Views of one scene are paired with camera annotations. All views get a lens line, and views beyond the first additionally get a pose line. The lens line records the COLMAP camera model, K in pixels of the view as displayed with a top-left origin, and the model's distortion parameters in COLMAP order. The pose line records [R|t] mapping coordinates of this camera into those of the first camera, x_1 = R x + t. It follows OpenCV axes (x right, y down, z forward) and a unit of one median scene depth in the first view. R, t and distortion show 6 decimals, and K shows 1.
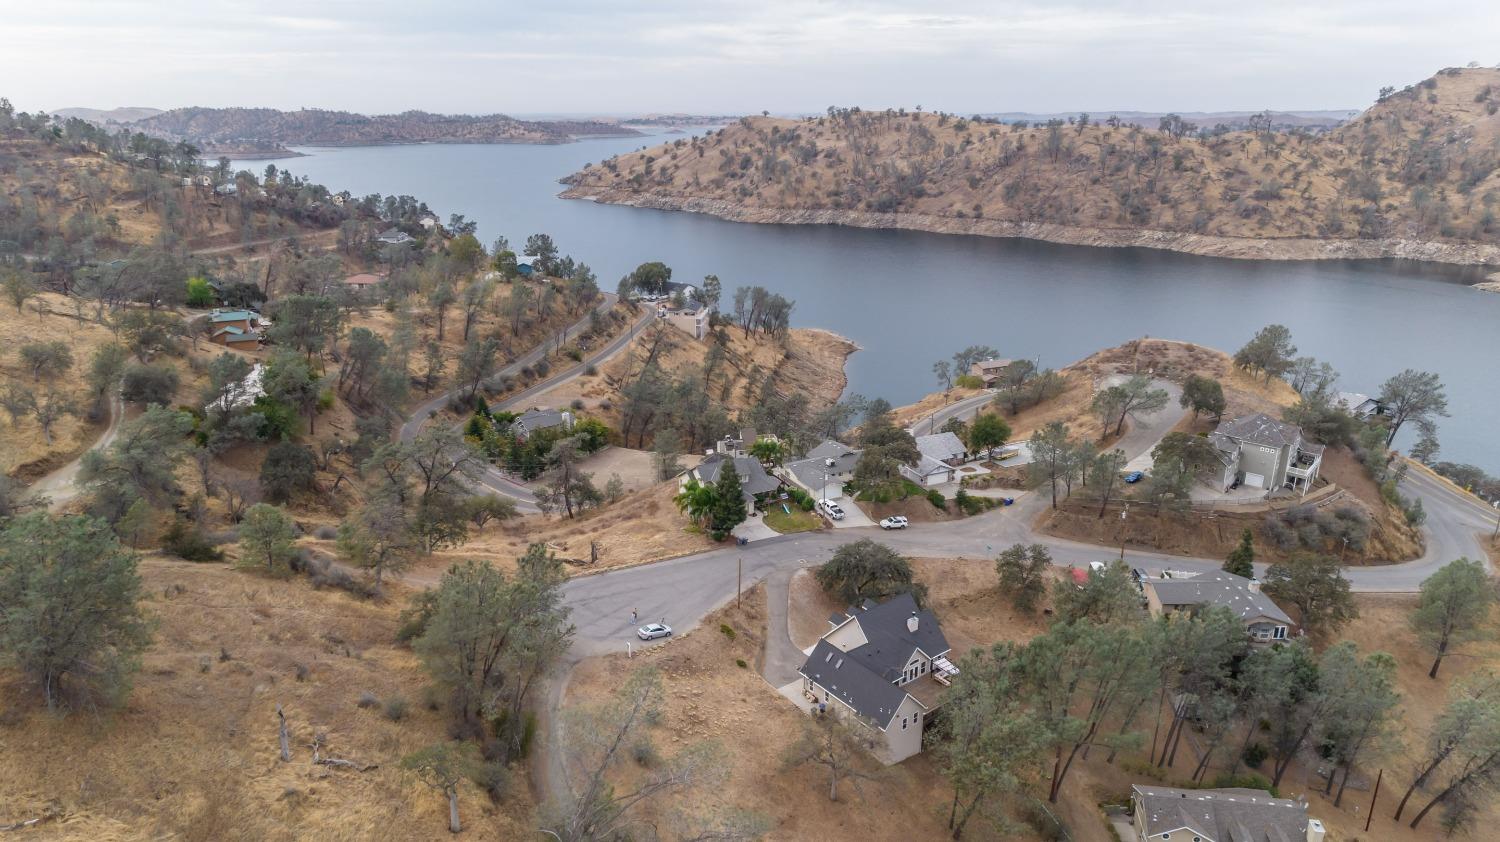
lens RADIAL K [[965.1, 0, 756.8], [0, 965.1, 417.0], [0, 0, 1]] dist [-0.070045, 0.075550]
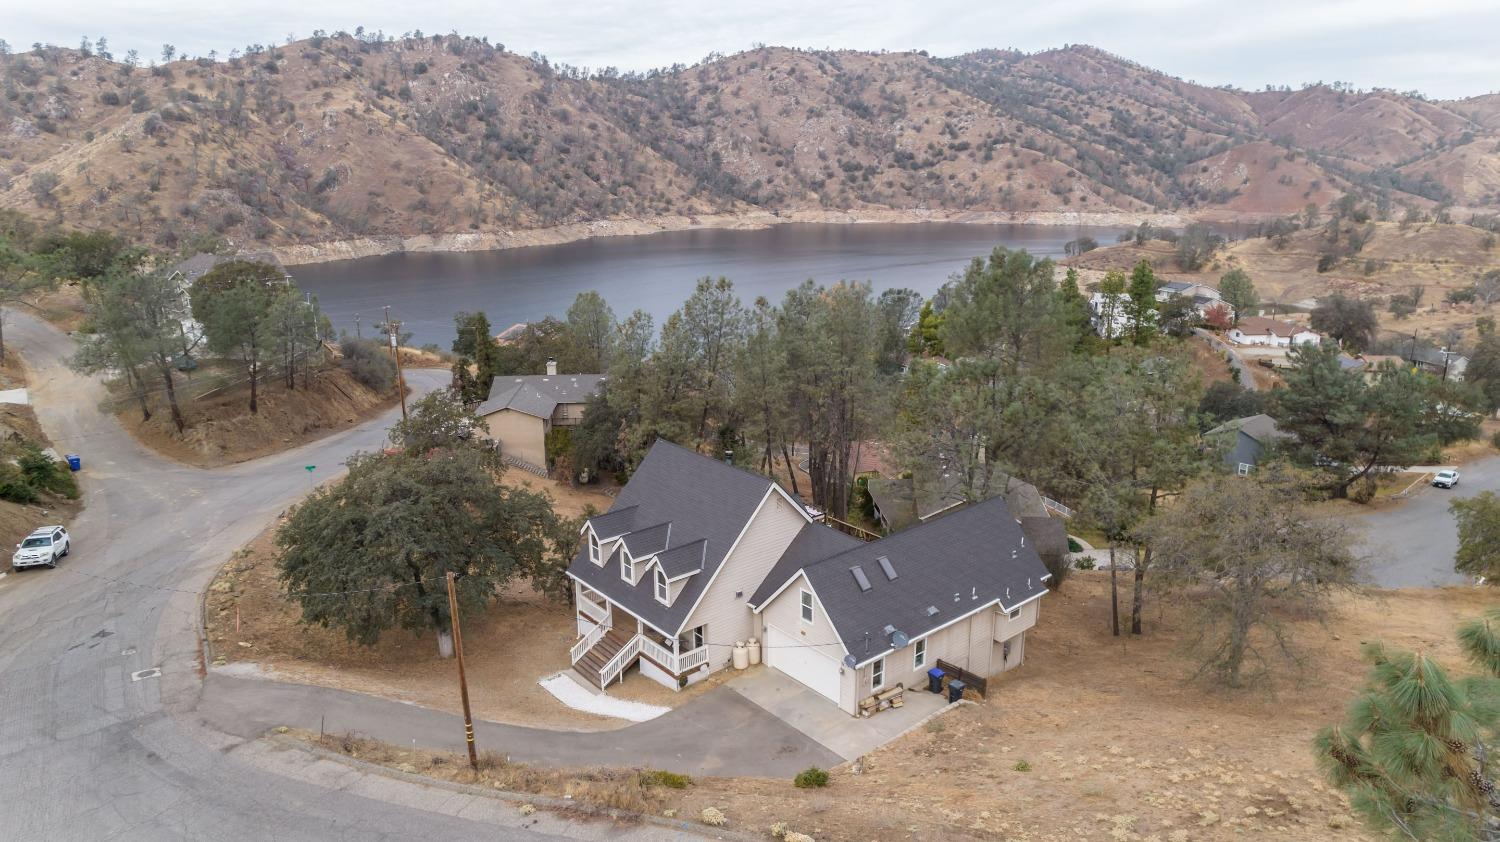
lens RADIAL K [[965.1, 0, 754.8], [0, 965.1, 419.7], [0, 0, 1]] dist [-0.070045, 0.075550]
pose [[-0.041722, -0.262822, 0.963942, -0.101935], [0.315557, 0.911933, 0.262300, 0.030047], [-0.947989, 0.315123, 0.044887, 0.375795]]
